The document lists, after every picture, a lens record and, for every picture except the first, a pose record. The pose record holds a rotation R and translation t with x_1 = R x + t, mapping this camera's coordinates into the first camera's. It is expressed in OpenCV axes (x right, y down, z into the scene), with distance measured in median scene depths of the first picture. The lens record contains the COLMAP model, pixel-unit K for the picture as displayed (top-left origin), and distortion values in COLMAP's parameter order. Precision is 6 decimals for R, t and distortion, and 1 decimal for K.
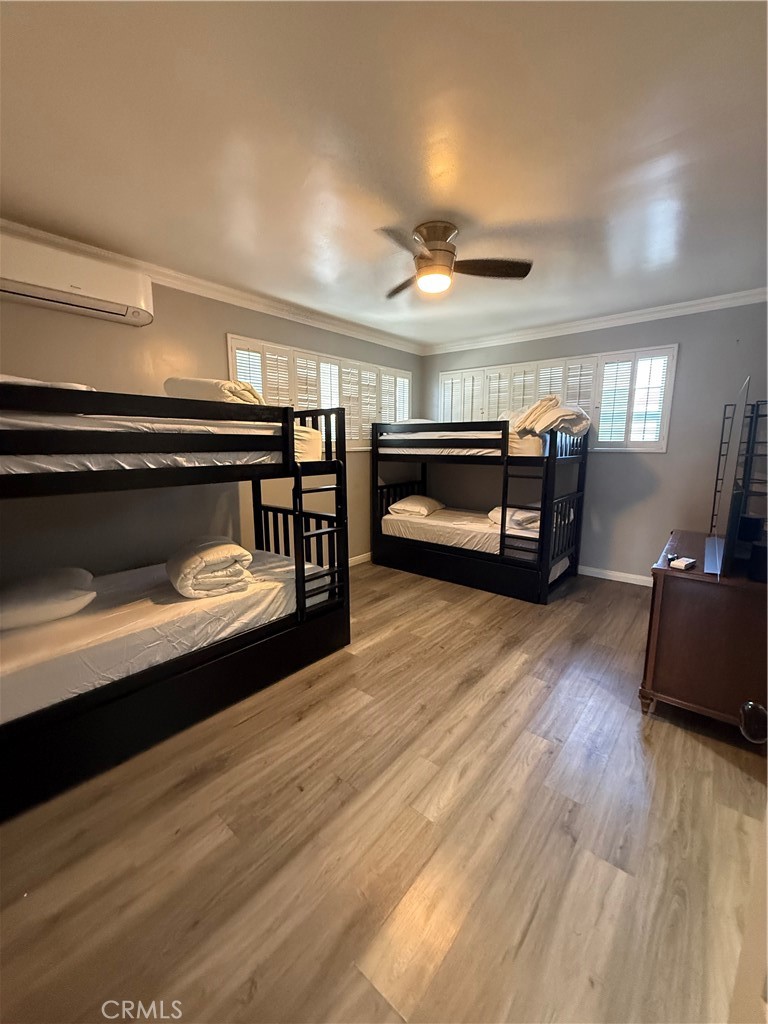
lens RADIAL K [[415.6, 0, 384.0], [0, 415.6, 512.0], [0, 0, 1]] dist [0.000600, 0.000239]
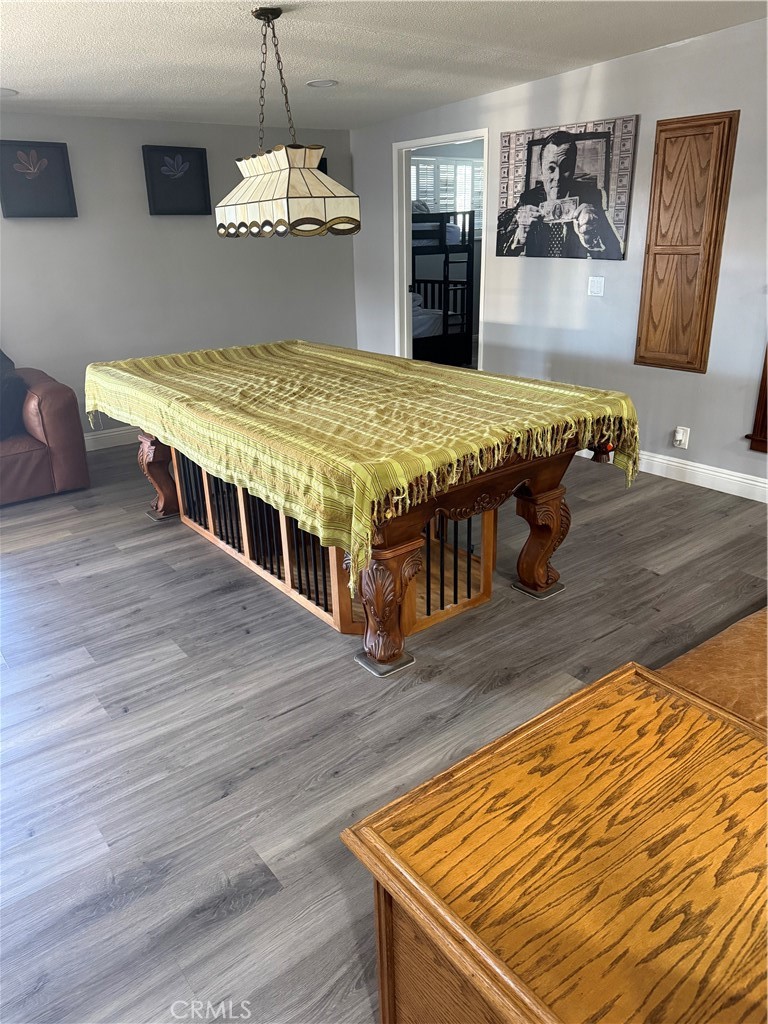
lens RADIAL K [[733.3, 0, 384.0], [0, 733.3, 512.0], [0, 0, 1]] dist [0.002028, -0.005136]
pose [[0.977714, 0.055396, -0.202501, 0.193098], [-0.013068, 0.978748, 0.204650, 0.304163], [0.209534, -0.197443, 0.957660, -1.940400]]
